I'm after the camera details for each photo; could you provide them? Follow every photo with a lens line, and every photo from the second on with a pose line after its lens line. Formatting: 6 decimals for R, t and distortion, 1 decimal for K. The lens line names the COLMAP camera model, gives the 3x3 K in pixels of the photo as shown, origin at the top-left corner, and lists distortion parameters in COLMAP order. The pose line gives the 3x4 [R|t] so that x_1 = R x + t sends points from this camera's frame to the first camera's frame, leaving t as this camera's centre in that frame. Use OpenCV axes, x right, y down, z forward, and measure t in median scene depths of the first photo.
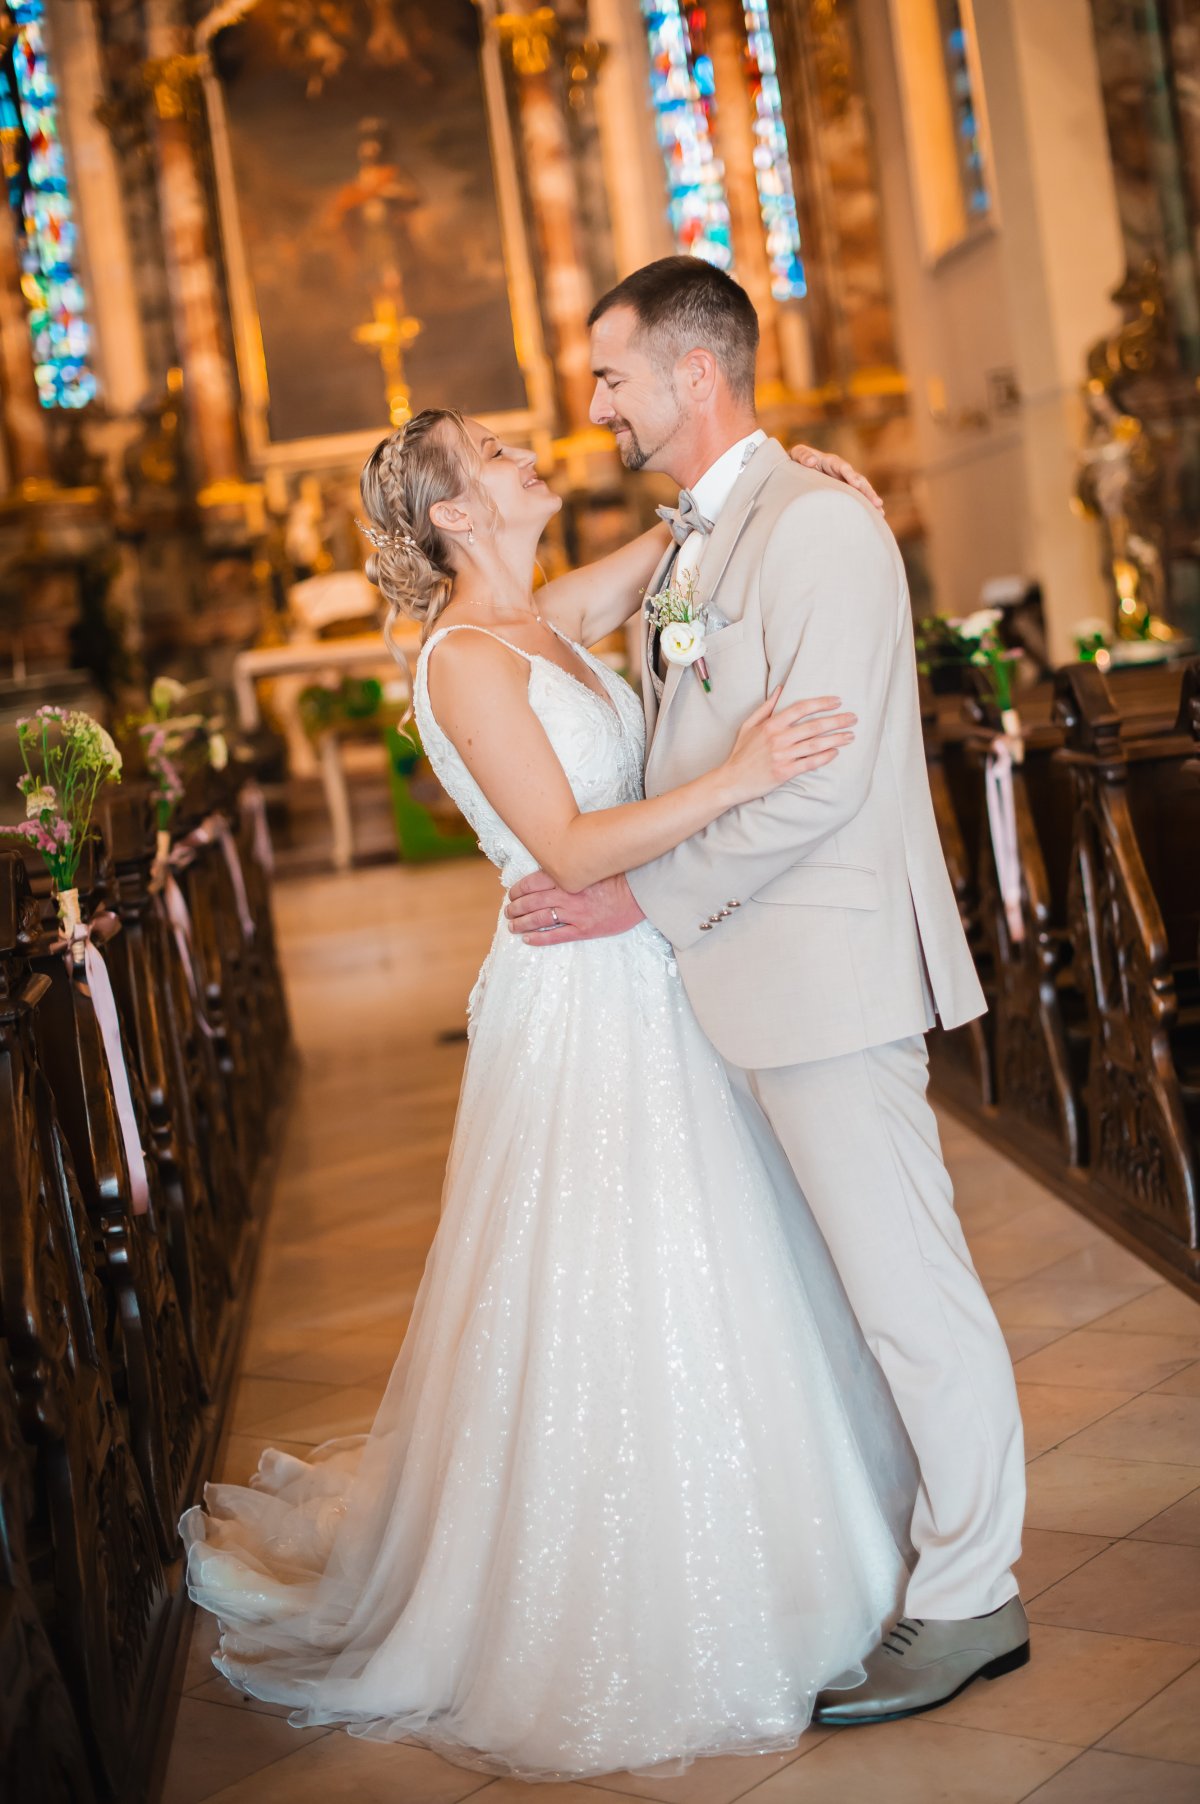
lens RADIAL K [[2942.9, 0, 655.4], [0, 2942.9, 901.9], [0, 0, 1]] dist [-0.143138, 0.195877]
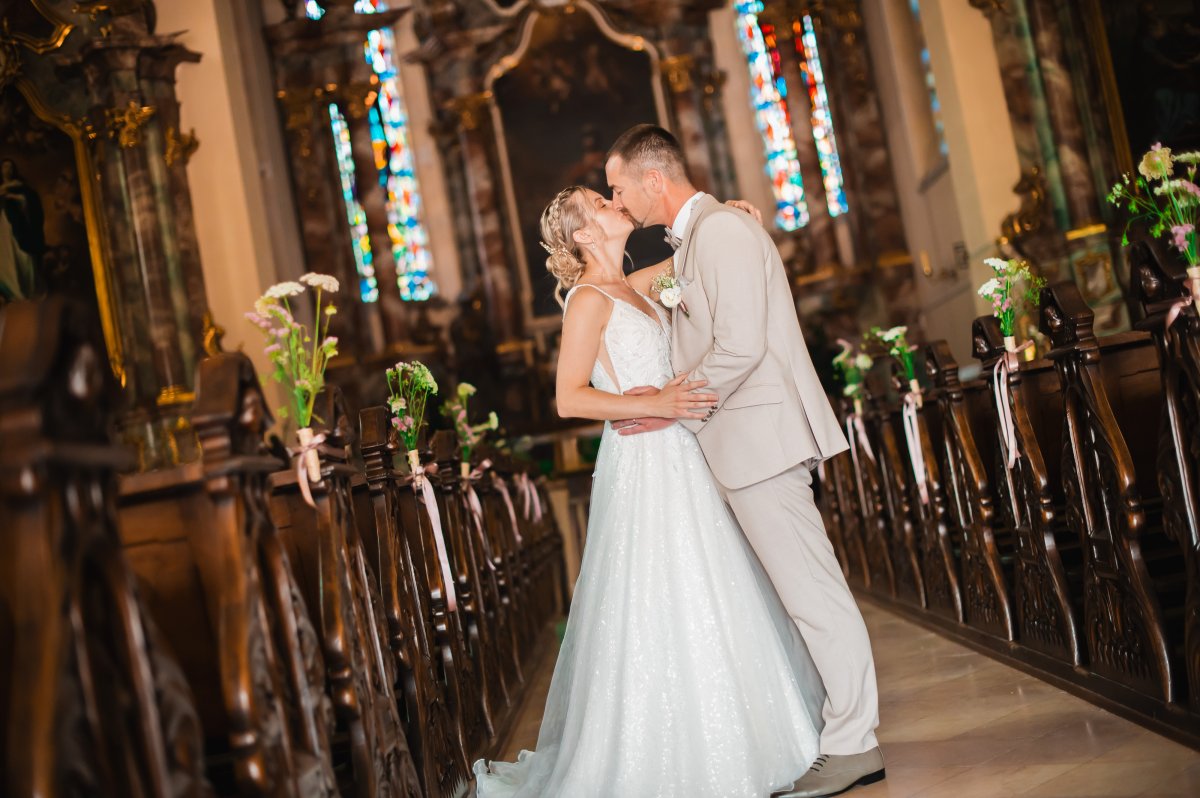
lens RADIAL K [[1850.2, 0, 600.0], [0, 1850.2, 399.0], [0, 0, 1]] dist [-0.061320, -0.087154]
pose [[0.993745, -0.046884, -0.101351, 0.018913], [0.034390, 0.991973, -0.121686, 0.038002], [0.106242, 0.117439, 0.987381, -0.081172]]
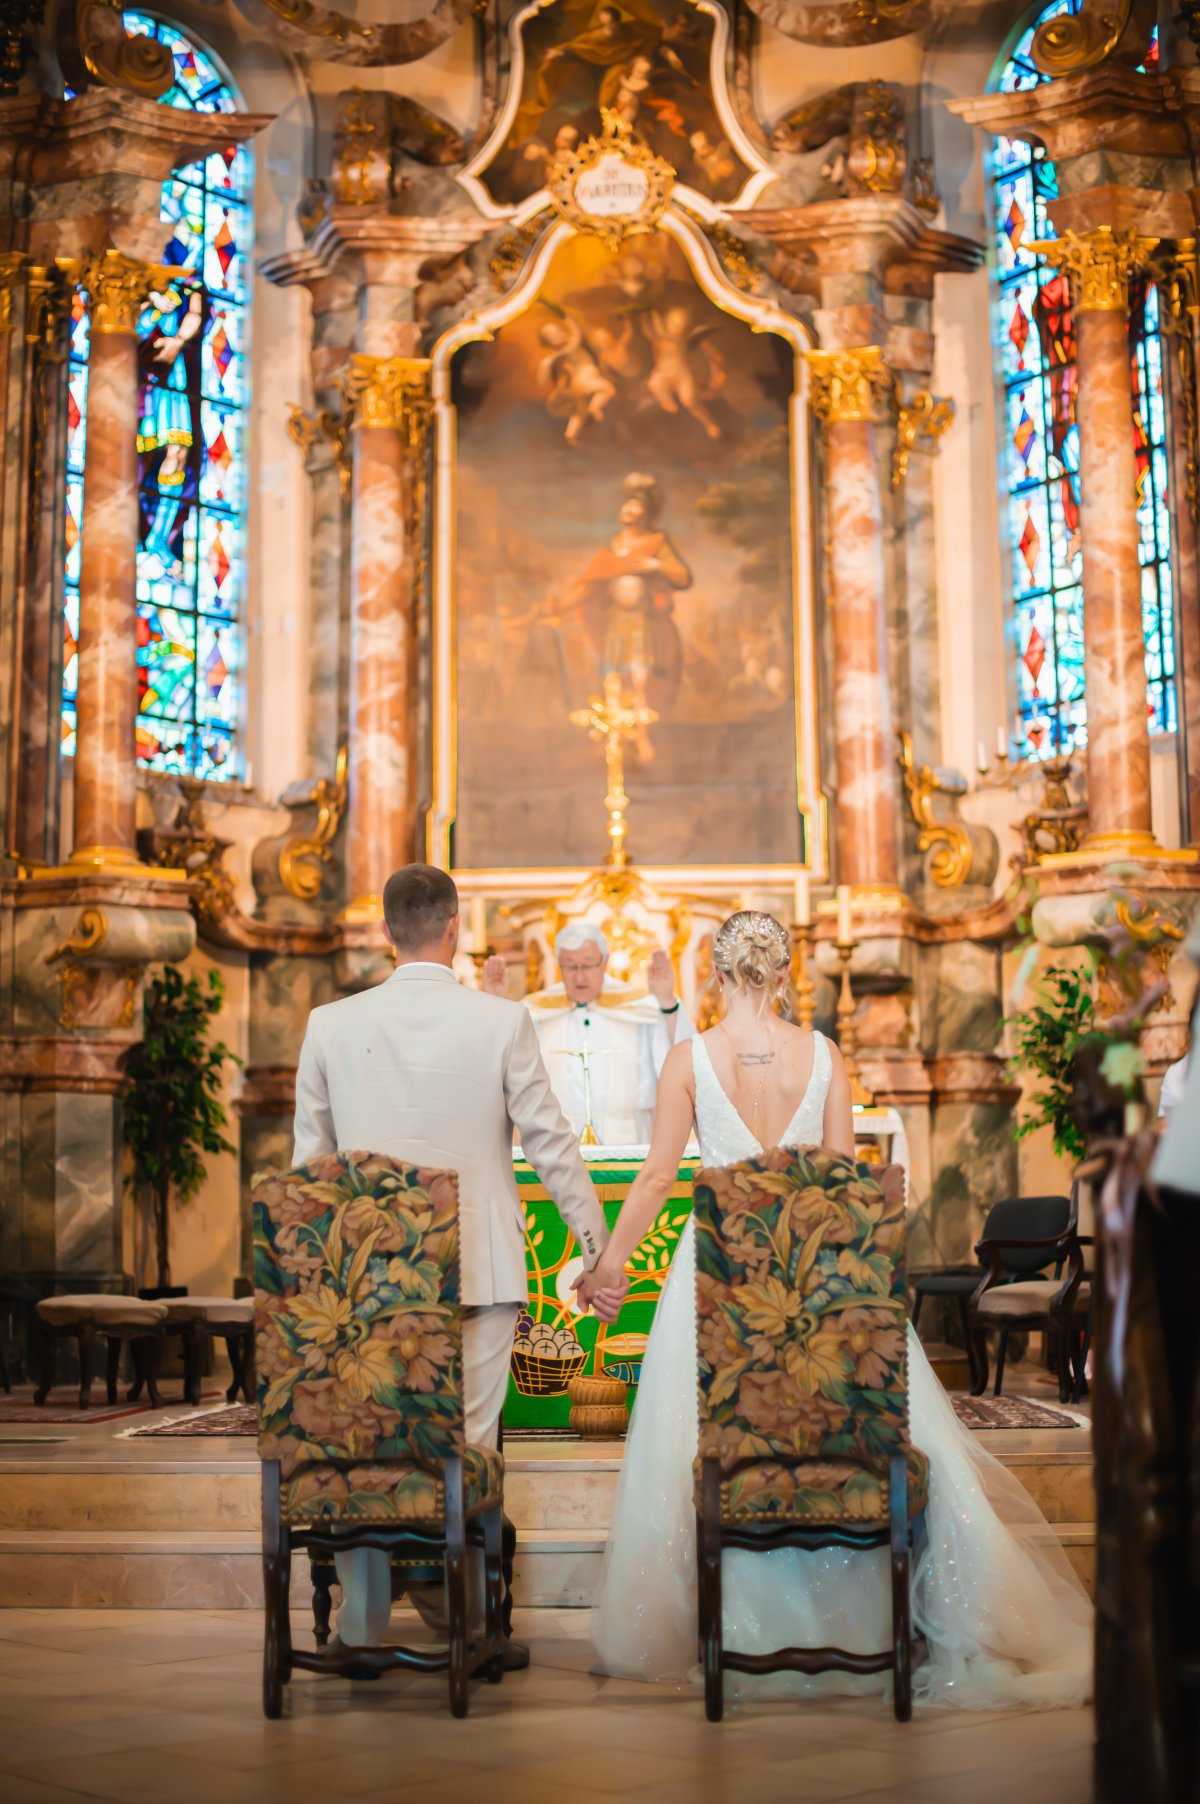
lens RADIAL K [[2781.5, 0, 600.0], [0, 2781.5, 902.0], [0, 0, 1]] dist [-0.061320, -0.087154]
pose [[0.985011, 0.107419, -0.134960, 0.008950], [-0.133437, 0.970343, -0.201568, -0.008892], [0.109306, 0.216555, 0.970132, 0.506687]]
